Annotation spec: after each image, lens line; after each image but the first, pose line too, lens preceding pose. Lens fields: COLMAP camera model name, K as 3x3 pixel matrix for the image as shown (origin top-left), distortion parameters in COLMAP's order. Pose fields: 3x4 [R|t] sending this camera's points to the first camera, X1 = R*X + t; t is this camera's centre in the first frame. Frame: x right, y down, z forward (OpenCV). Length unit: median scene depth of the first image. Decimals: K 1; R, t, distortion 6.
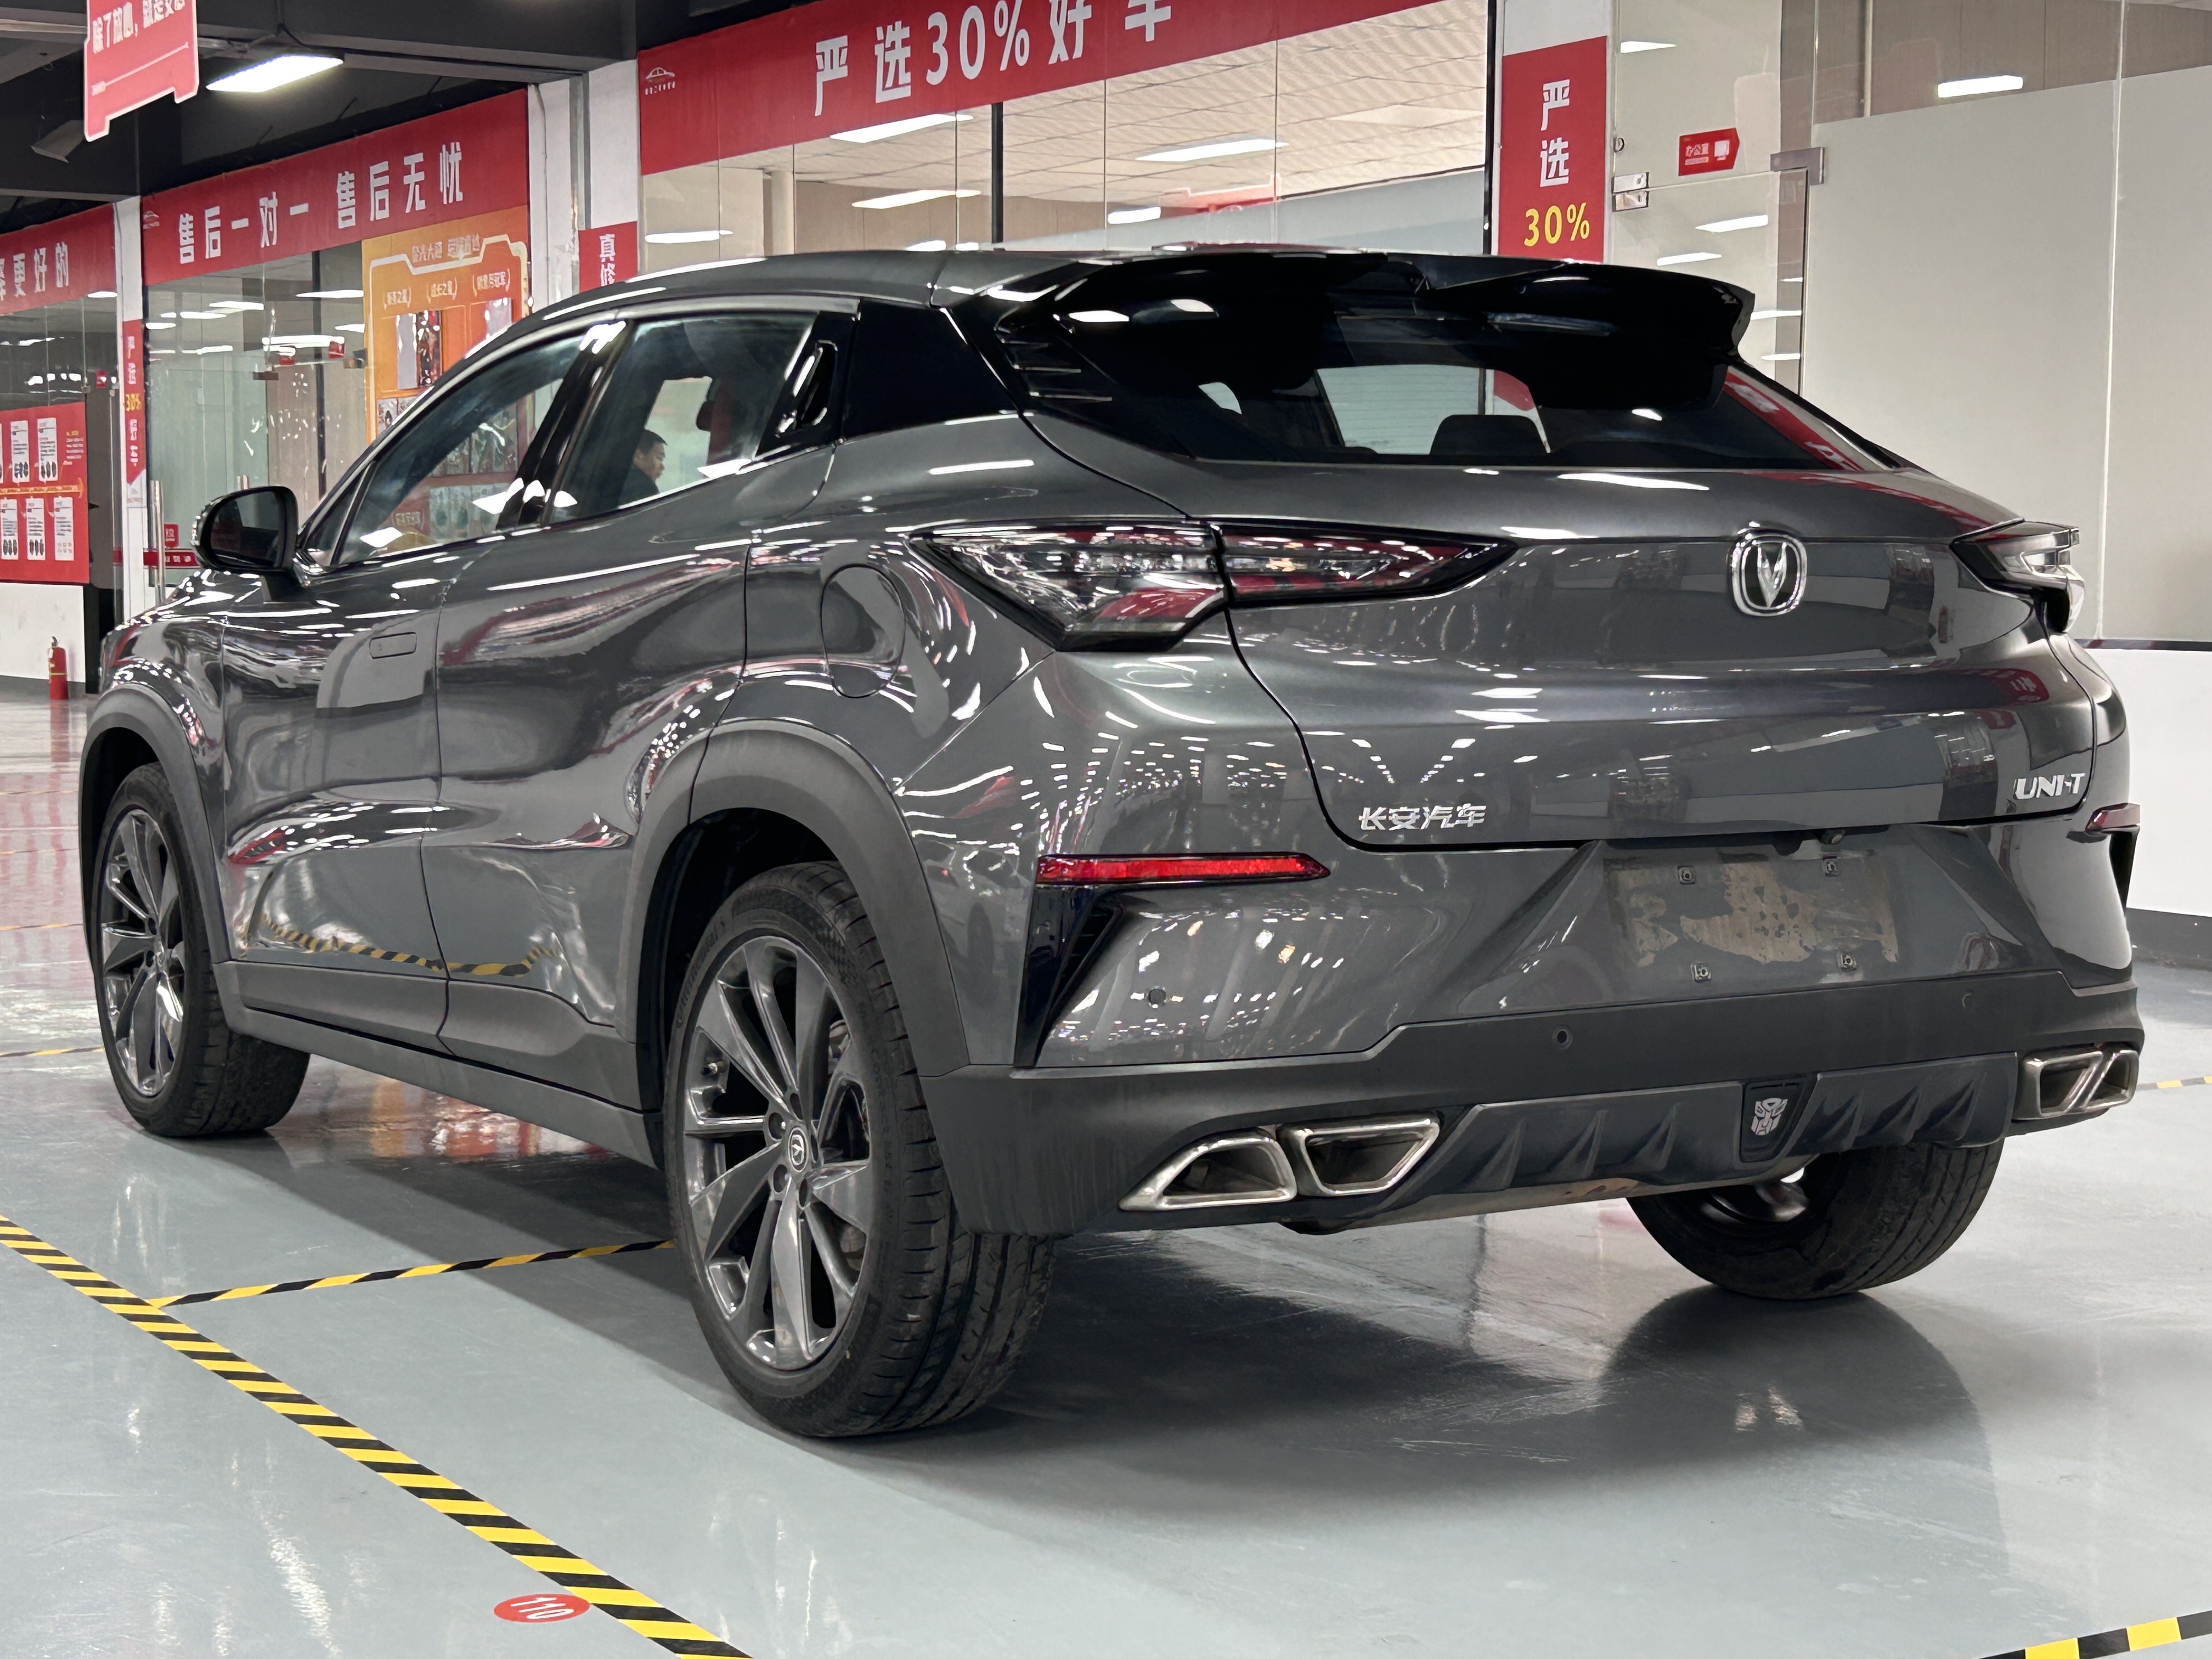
lens RADIAL K [[3774.8, 0, 1155.9], [0, 3774.8, 871.8], [0, 0, 1]] dist [0.138692, 0.000000]
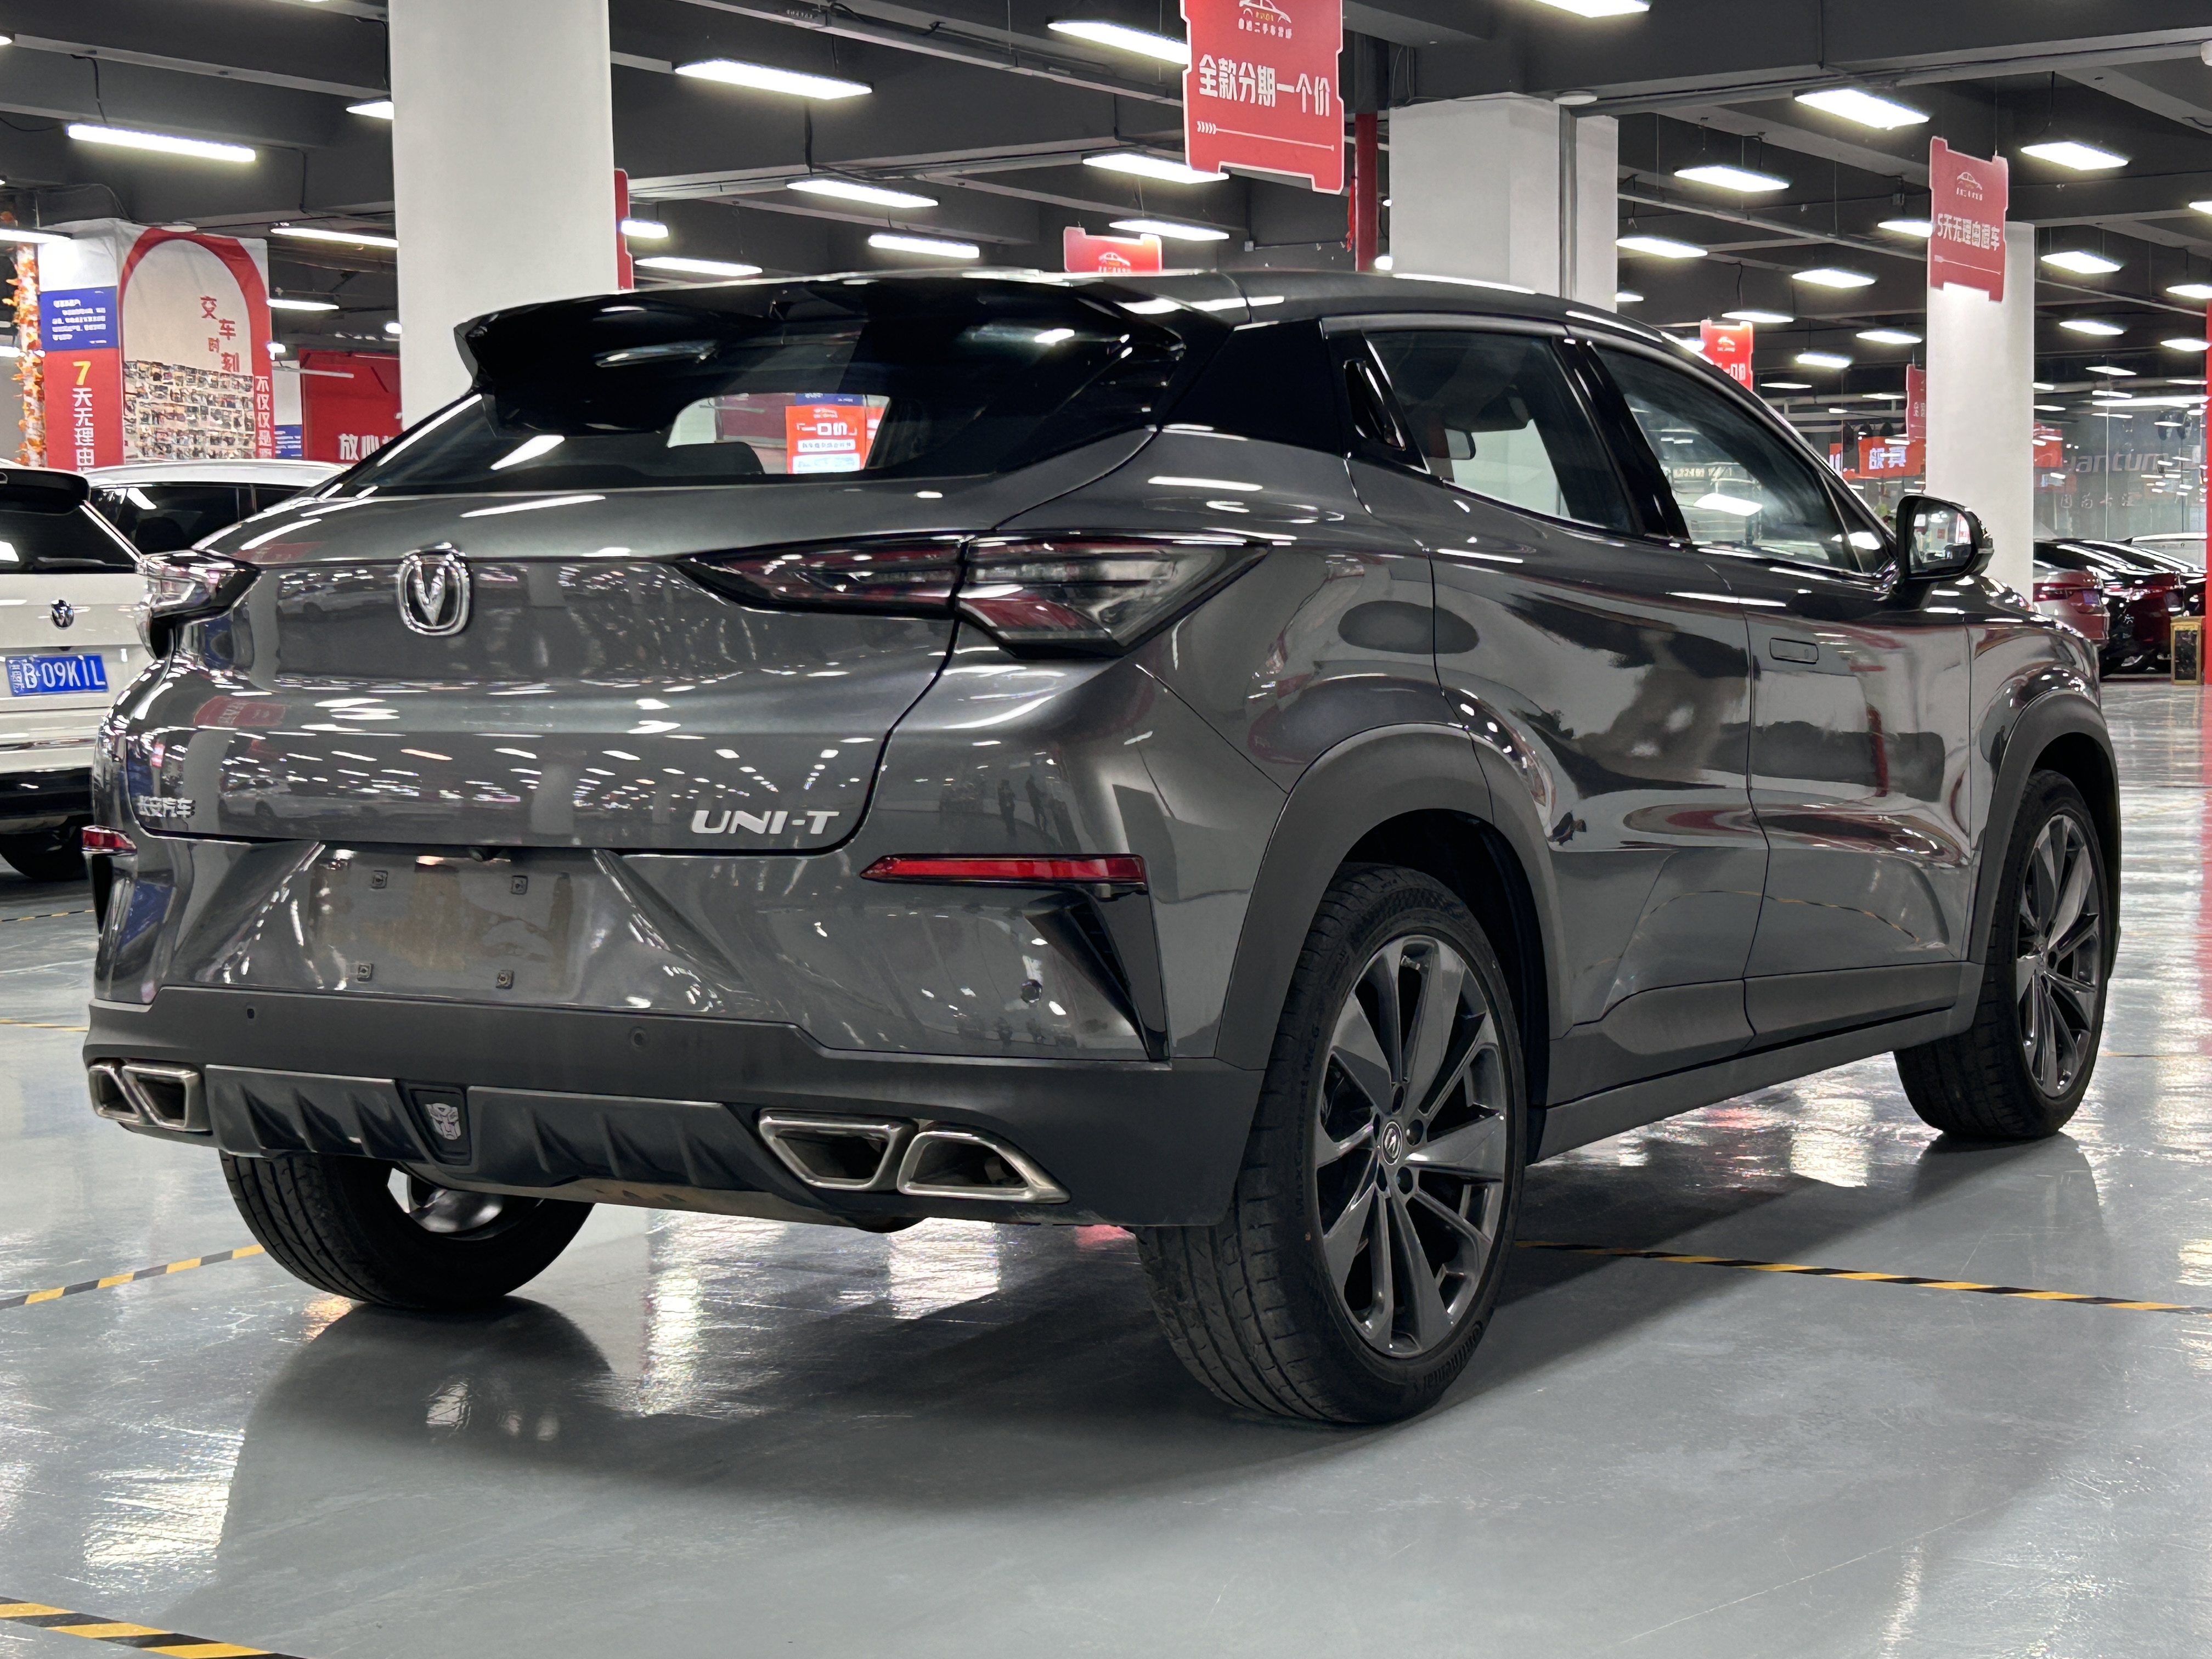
lens RADIAL K [[3774.8, 0, 1095.6], [0, 3774.8, 846.8], [0, 0, 1]] dist [0.138692, 0.000000]
pose [[0.412208, 0.058571, -0.909205, 1.032454], [-0.064797, 0.997289, 0.034869, -0.050522], [0.908783, 0.044540, 0.414886, 0.647028]]
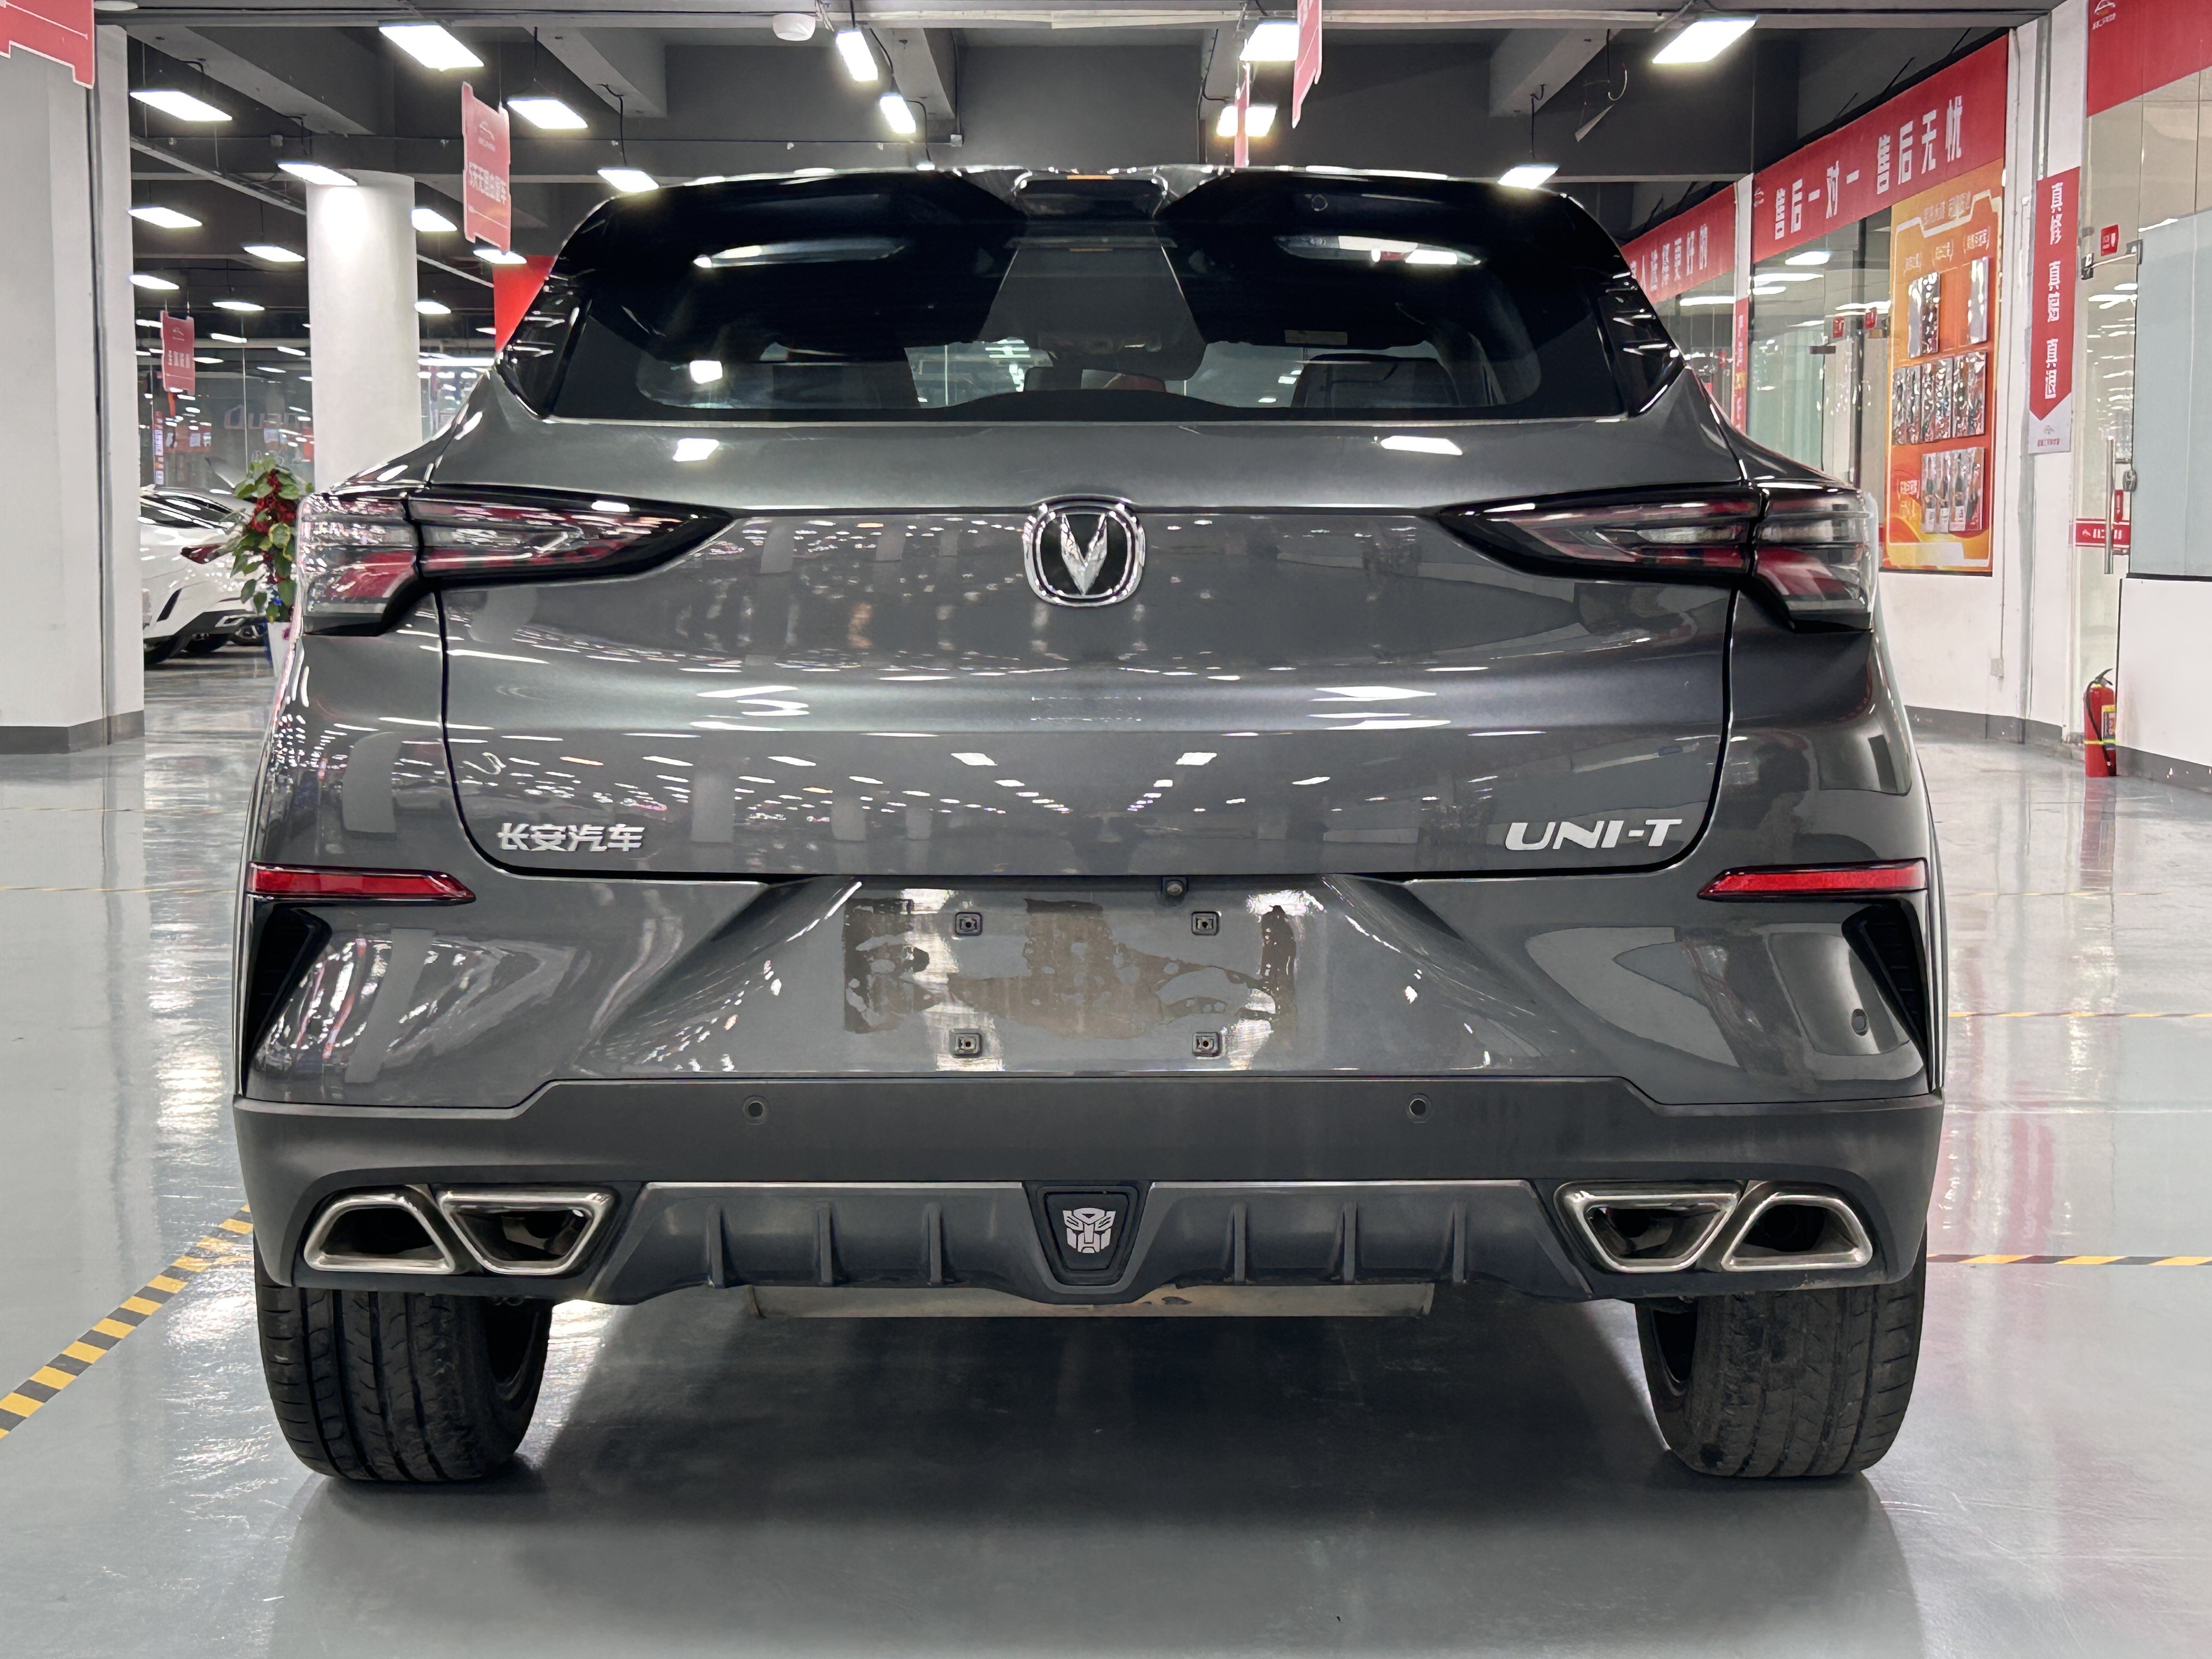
lens RADIAL K [[3774.8, 0, 1097.9], [0, 3774.8, 822.5], [0, 0, 1]] dist [0.138692, 0.000000]
pose [[0.843417, 0.042141, -0.535605, 0.520935], [-0.045668, 0.998934, 0.006682, -0.024015], [0.535316, 0.018824, 0.844442, 0.287006]]
